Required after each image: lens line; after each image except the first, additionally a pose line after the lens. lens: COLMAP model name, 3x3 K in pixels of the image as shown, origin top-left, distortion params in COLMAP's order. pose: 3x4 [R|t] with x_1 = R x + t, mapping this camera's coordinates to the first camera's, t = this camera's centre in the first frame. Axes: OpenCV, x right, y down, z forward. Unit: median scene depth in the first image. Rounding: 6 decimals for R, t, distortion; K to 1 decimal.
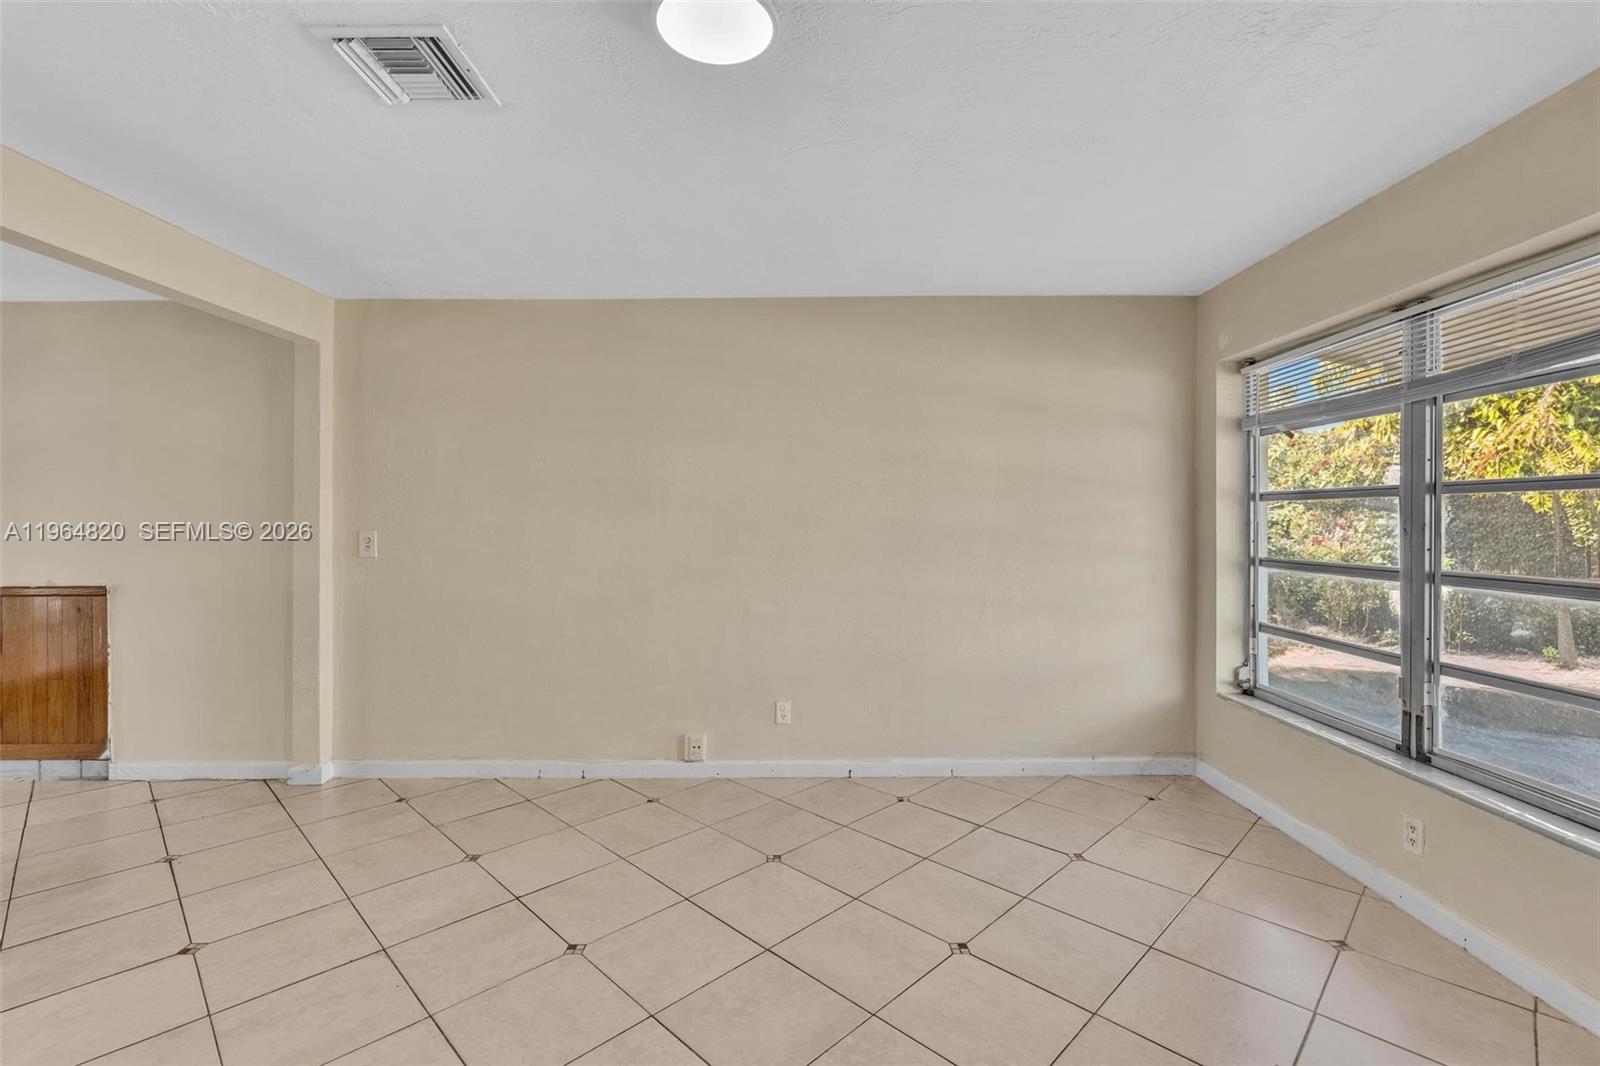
lens RADIAL K [[713.6, 0, 799.0], [0, 713.6, 522.4], [0, 0, 1]] dist [-0.016195, 0.008014]
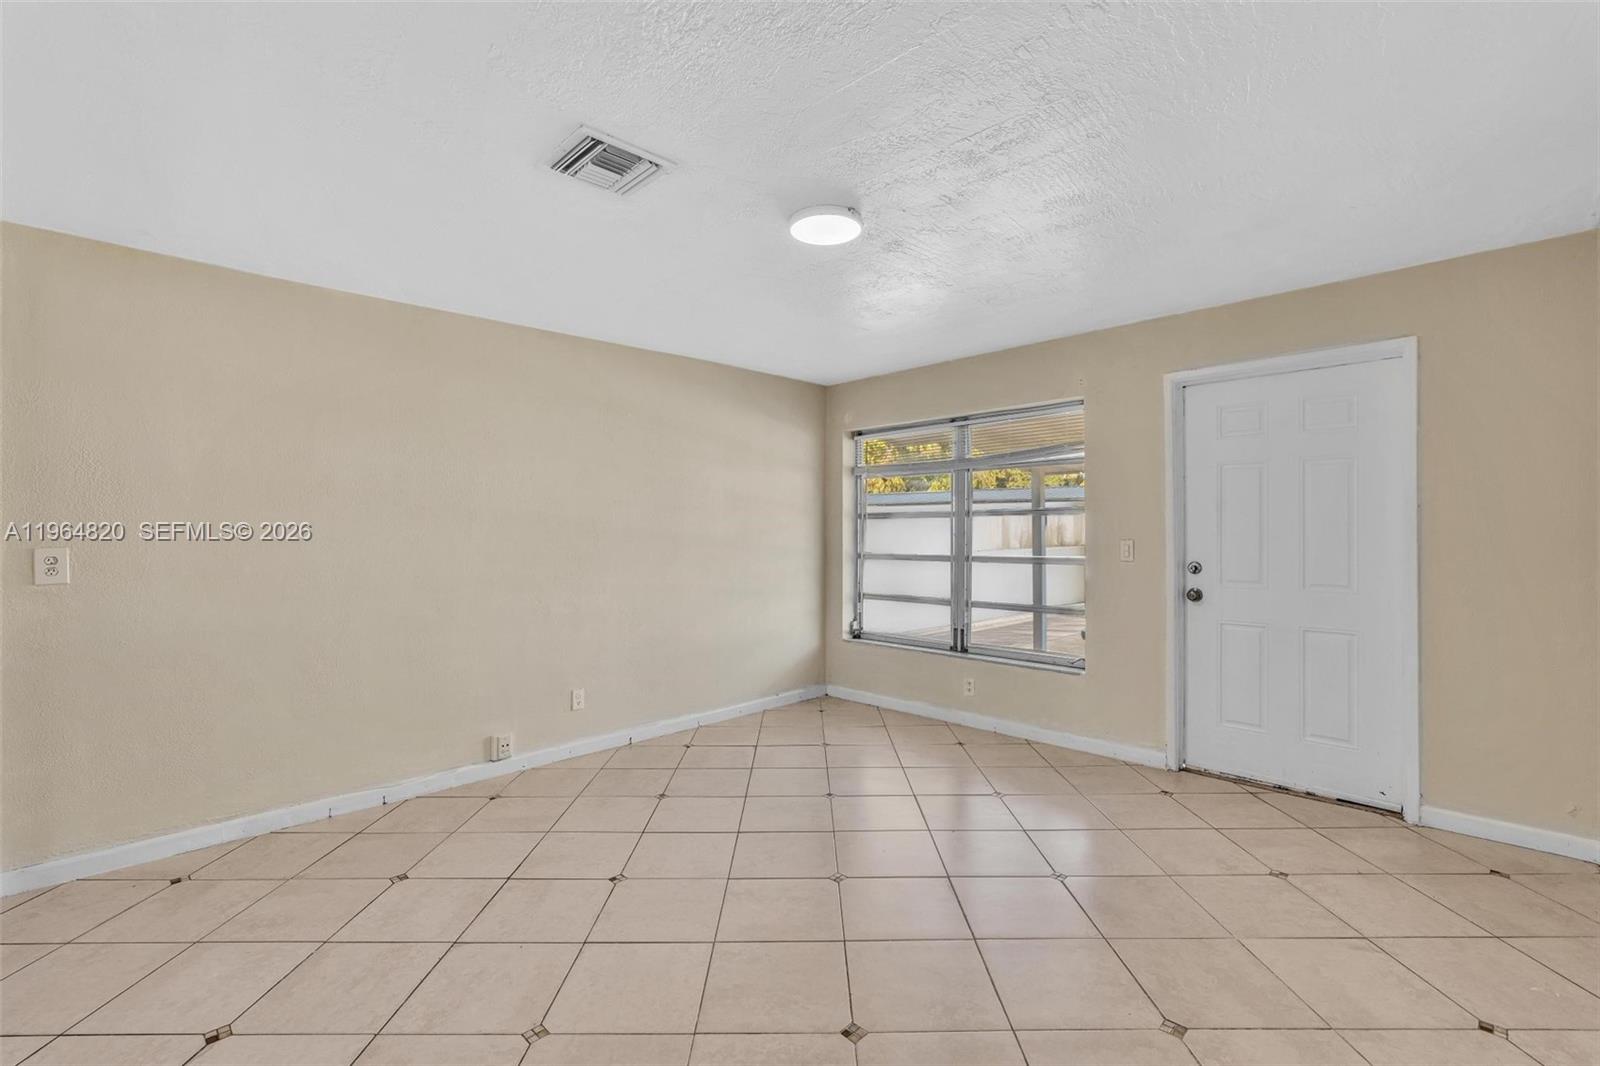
lens RADIAL K [[713.6, 0, 799.0], [0, 713.6, 522.4], [0, 0, 1]] dist [-0.016195, 0.008014]
pose [[0.712030, 0.004554, 0.702134, -0.590019], [0.005754, 0.999908, -0.012321, -0.001253], [-0.702126, 0.012813, 0.711938, -0.068022]]
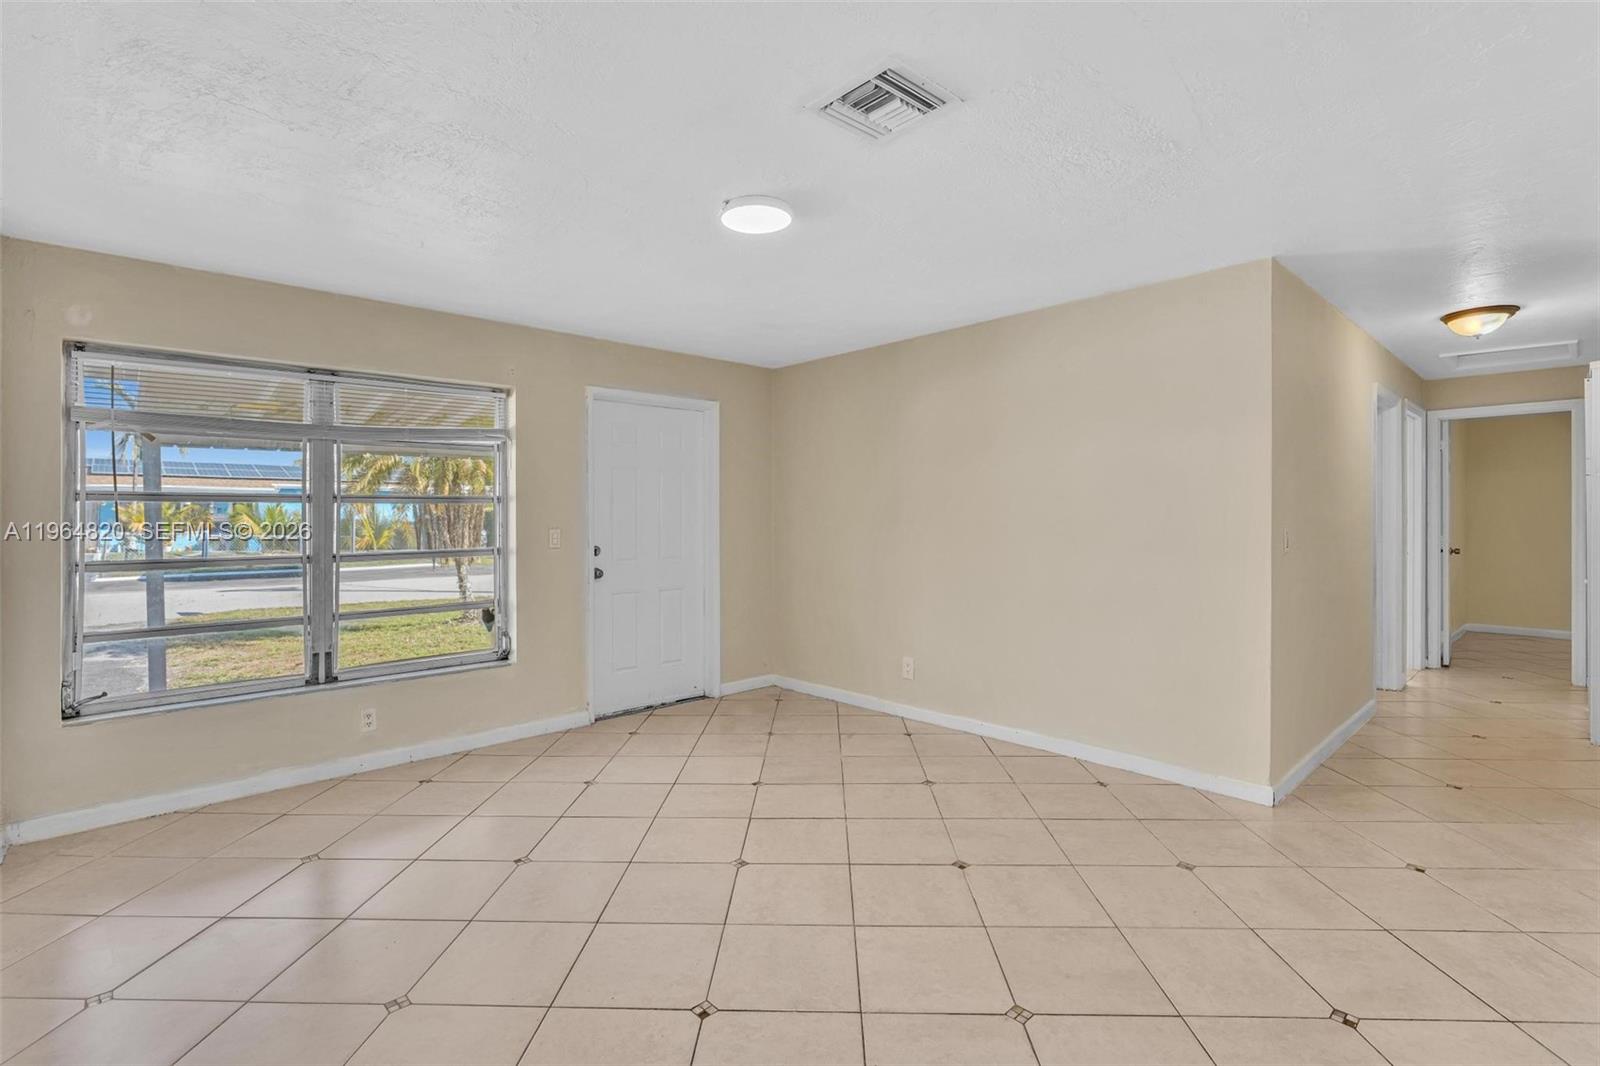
lens RADIAL K [[737.1, 0, 799.8], [0, 737.1, 519.9], [0, 0, 1]] dist [-0.004224, 0.000278]
pose [[-0.685360, 0.003021, 0.728199, -0.646076], [0.006984, 0.999973, 0.002426, -0.000057], [-0.728171, 0.006748, -0.685362, 0.936881]]
